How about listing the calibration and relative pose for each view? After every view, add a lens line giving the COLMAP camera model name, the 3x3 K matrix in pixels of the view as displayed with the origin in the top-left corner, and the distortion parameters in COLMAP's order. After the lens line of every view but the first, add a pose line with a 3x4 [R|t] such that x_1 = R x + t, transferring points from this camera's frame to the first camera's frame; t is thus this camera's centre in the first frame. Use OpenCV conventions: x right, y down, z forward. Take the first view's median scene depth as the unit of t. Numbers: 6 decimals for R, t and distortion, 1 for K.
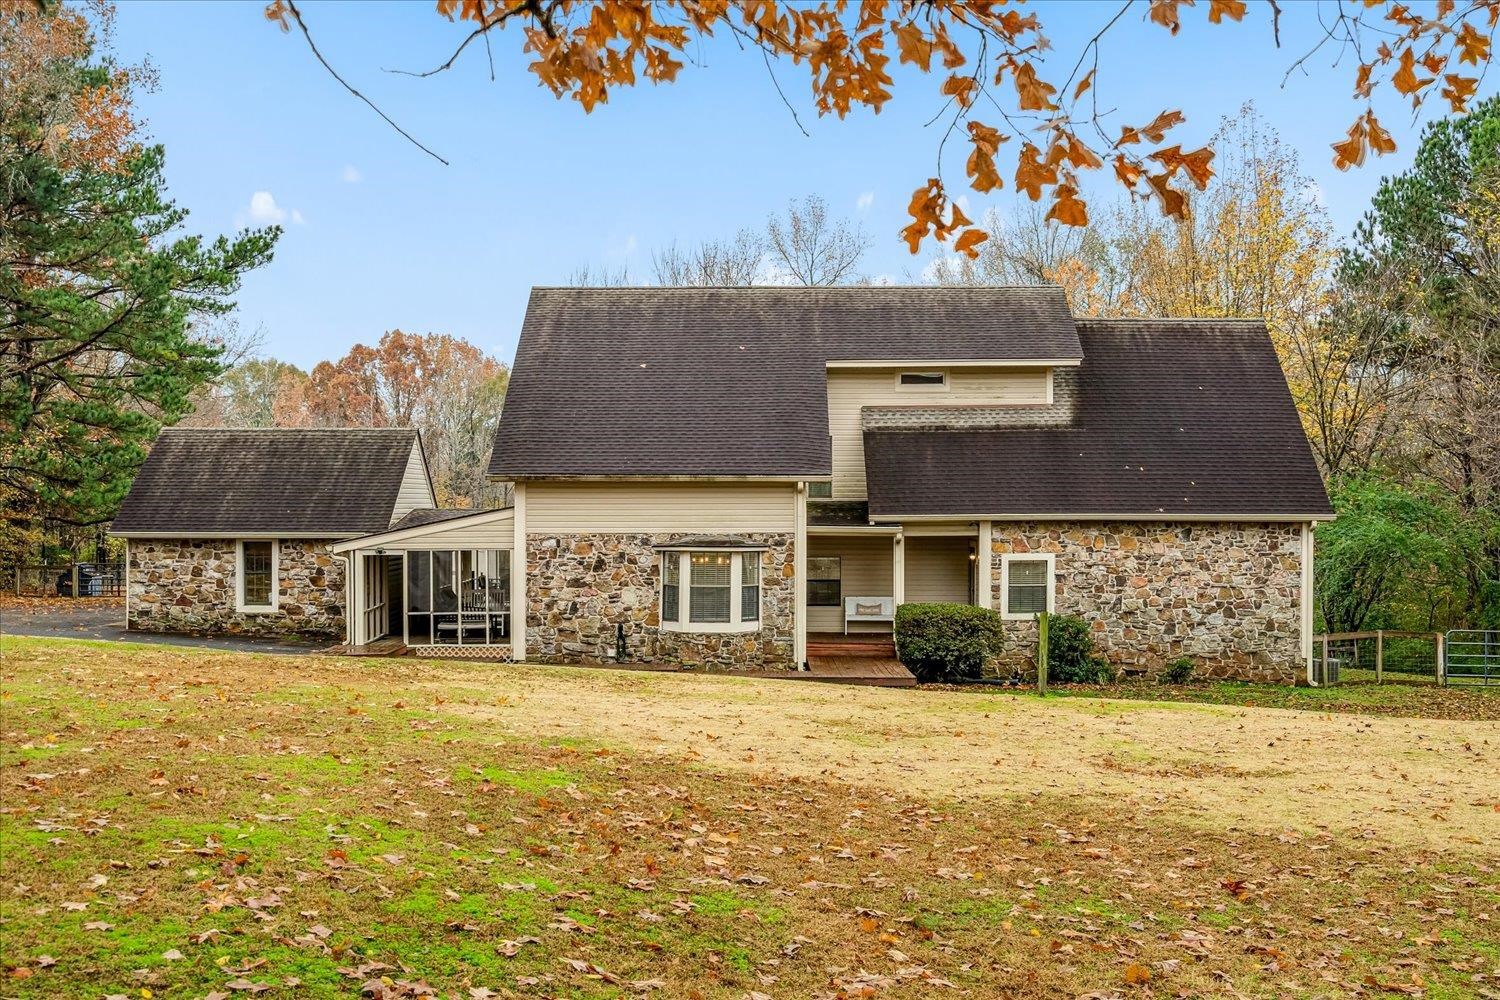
lens RADIAL K [[730.9, 0, 750.0], [0, 730.9, 500.0], [0, 0, 1]] dist [-0.000336, 0.000440]
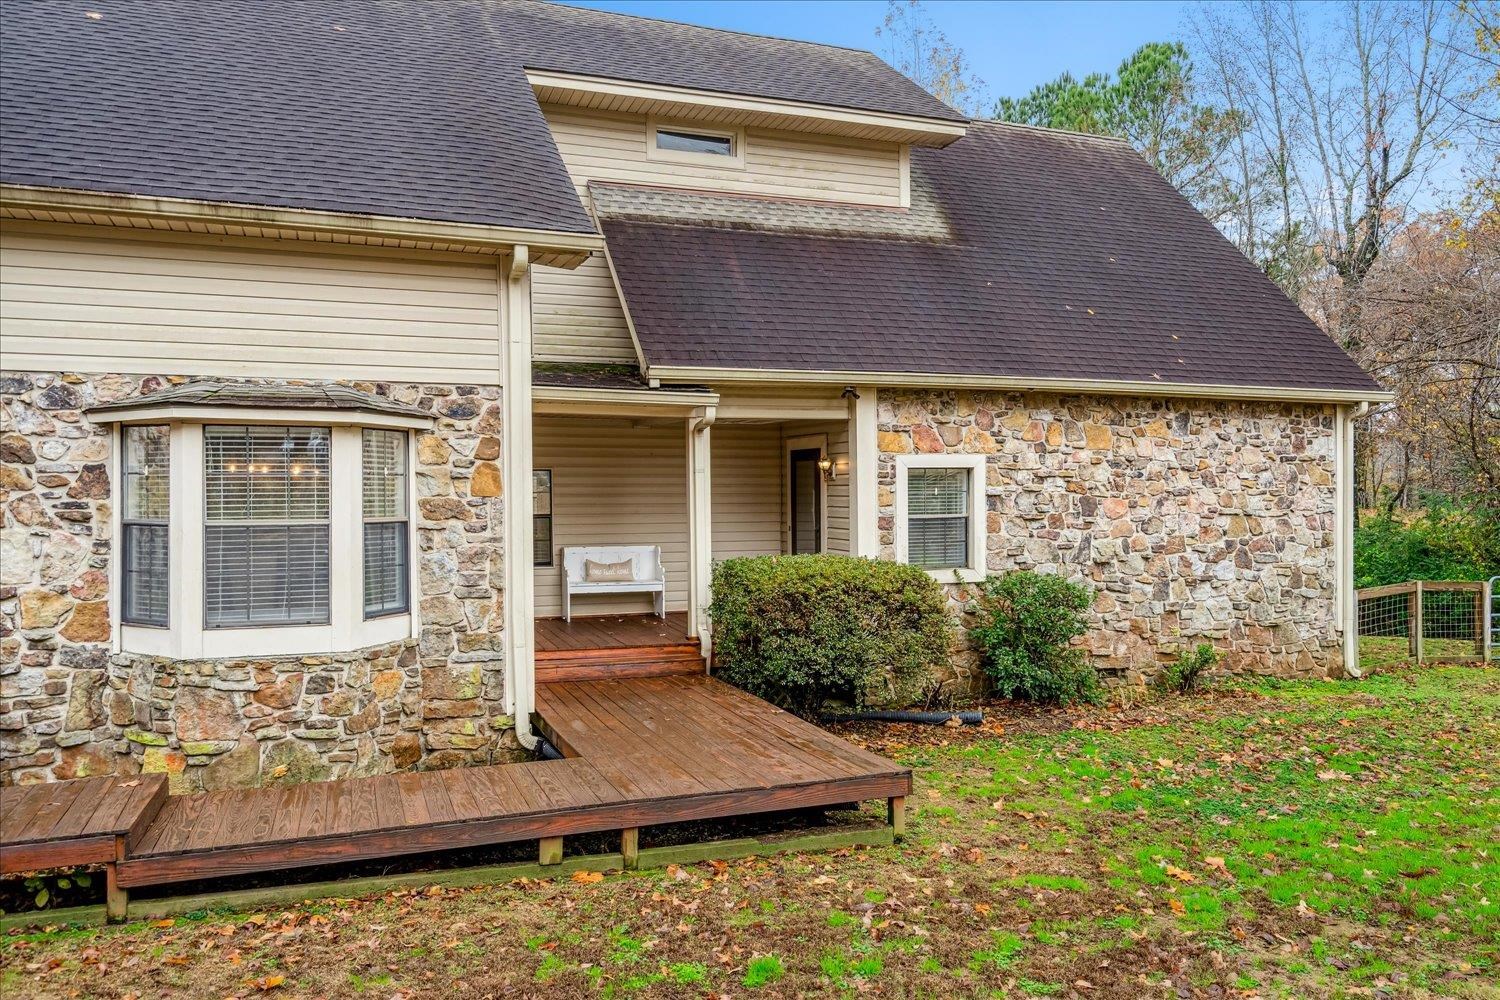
lens RADIAL K [[987.7, 0, 671.8], [0, 987.7, 507.8], [0, 0, 1]] dist [0.007254, 0.003943]
pose [[0.948704, -0.009917, 0.316011, -0.017204], [-0.018325, 0.996103, 0.086275, 0.054827], [-0.315635, -0.087641, 0.944825, 0.407548]]
